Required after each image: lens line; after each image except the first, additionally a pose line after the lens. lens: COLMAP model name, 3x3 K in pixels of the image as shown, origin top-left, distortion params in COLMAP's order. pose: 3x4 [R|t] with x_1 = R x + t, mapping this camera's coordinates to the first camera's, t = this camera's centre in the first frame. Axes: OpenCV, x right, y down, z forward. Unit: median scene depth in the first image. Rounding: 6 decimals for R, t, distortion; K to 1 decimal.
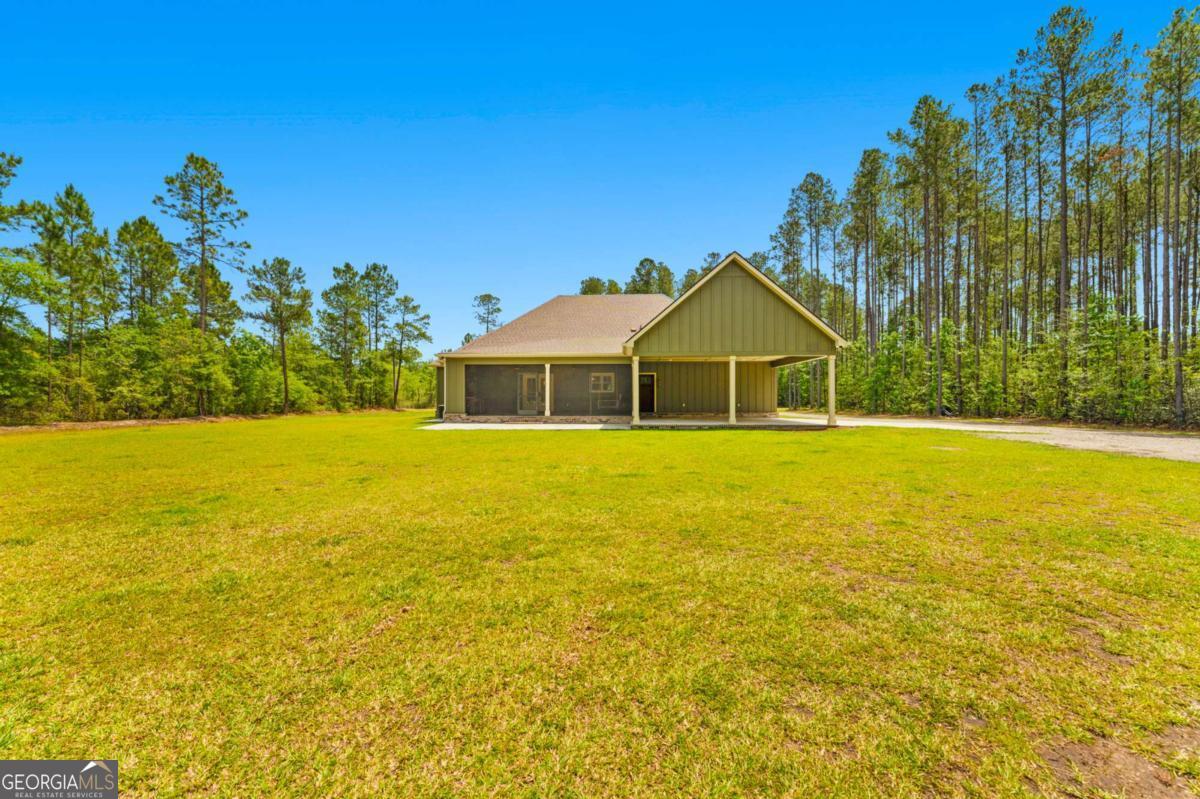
lens RADIAL K [[482.1, 0, 602.2], [0, 482.1, 404.4], [0, 0, 1]] dist [0.003067, -0.001036]
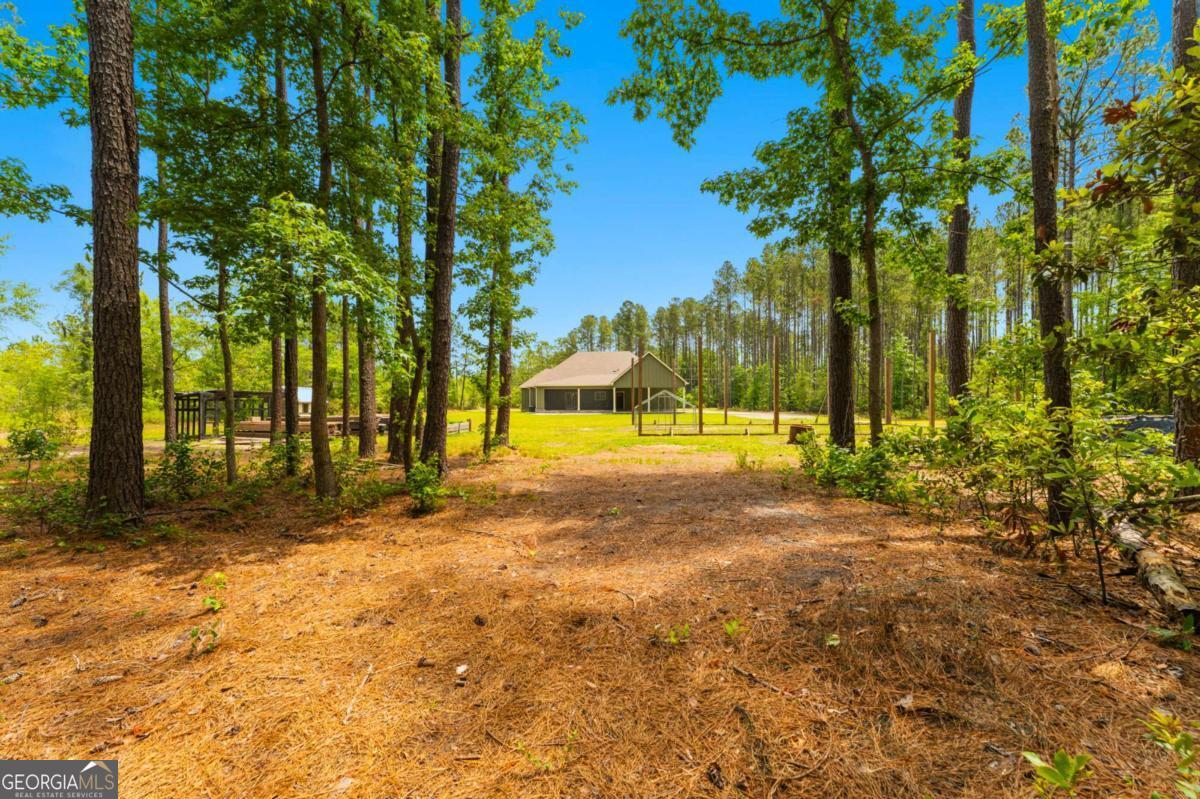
lens RADIAL K [[482.1, 0, 599.8], [0, 482.1, 405.1], [0, 0, 1]] dist [0.003067, -0.001036]
pose [[0.999845, -0.003327, 0.017282, -0.017711], [0.003477, 0.999957, -0.008643, 0.007417], [-0.017252, 0.008701, 0.999813, -0.560130]]
